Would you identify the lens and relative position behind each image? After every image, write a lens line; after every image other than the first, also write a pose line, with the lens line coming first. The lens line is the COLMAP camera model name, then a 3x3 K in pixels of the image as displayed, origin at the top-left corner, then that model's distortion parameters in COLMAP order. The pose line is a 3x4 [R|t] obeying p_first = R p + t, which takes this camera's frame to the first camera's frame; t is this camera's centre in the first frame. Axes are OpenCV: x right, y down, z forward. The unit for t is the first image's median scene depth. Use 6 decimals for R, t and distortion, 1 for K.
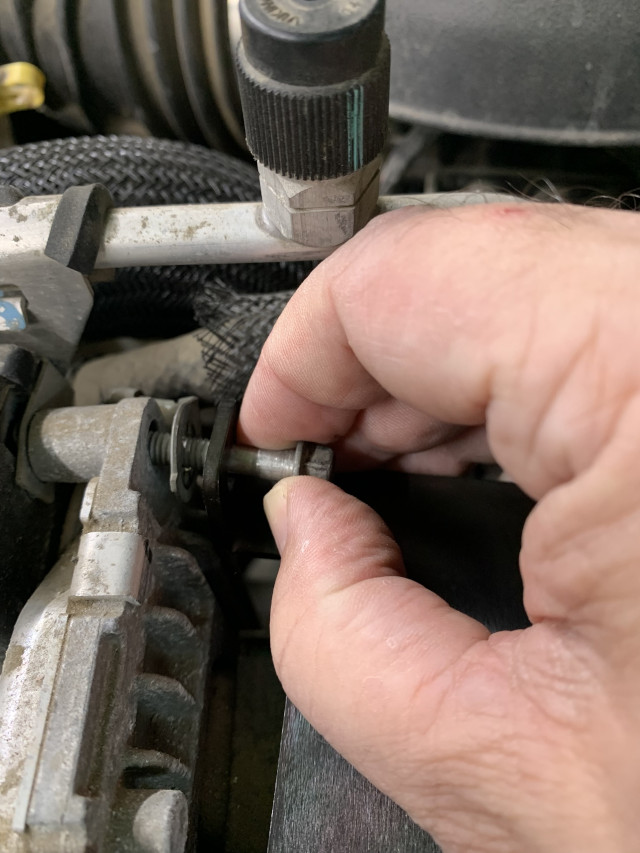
lens RADIAL K [[700.3, 0, 328.8], [0, 700.3, 429.1], [0, 0, 1]] dist [-0.090901, 0.090106]
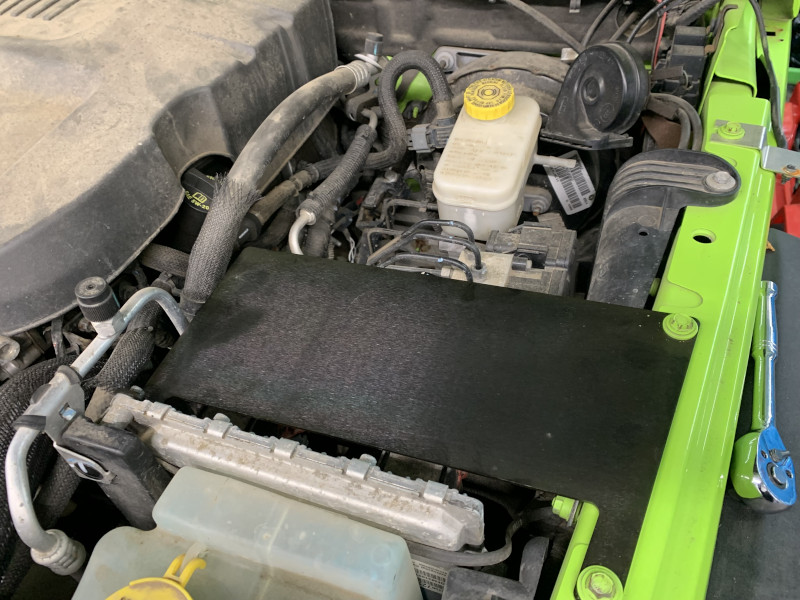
lens RADIAL K [[618.9, 0, 400.0], [0, 618.9, 300.0], [0, 0, 1]] dist [-0.006127, 0.006671]
pose [[0.346126, -0.662356, 0.664440, -1.574602], [0.819665, 0.558056, 0.129318, 0.457132], [-0.456449, 0.499858, 0.736068, -2.229975]]
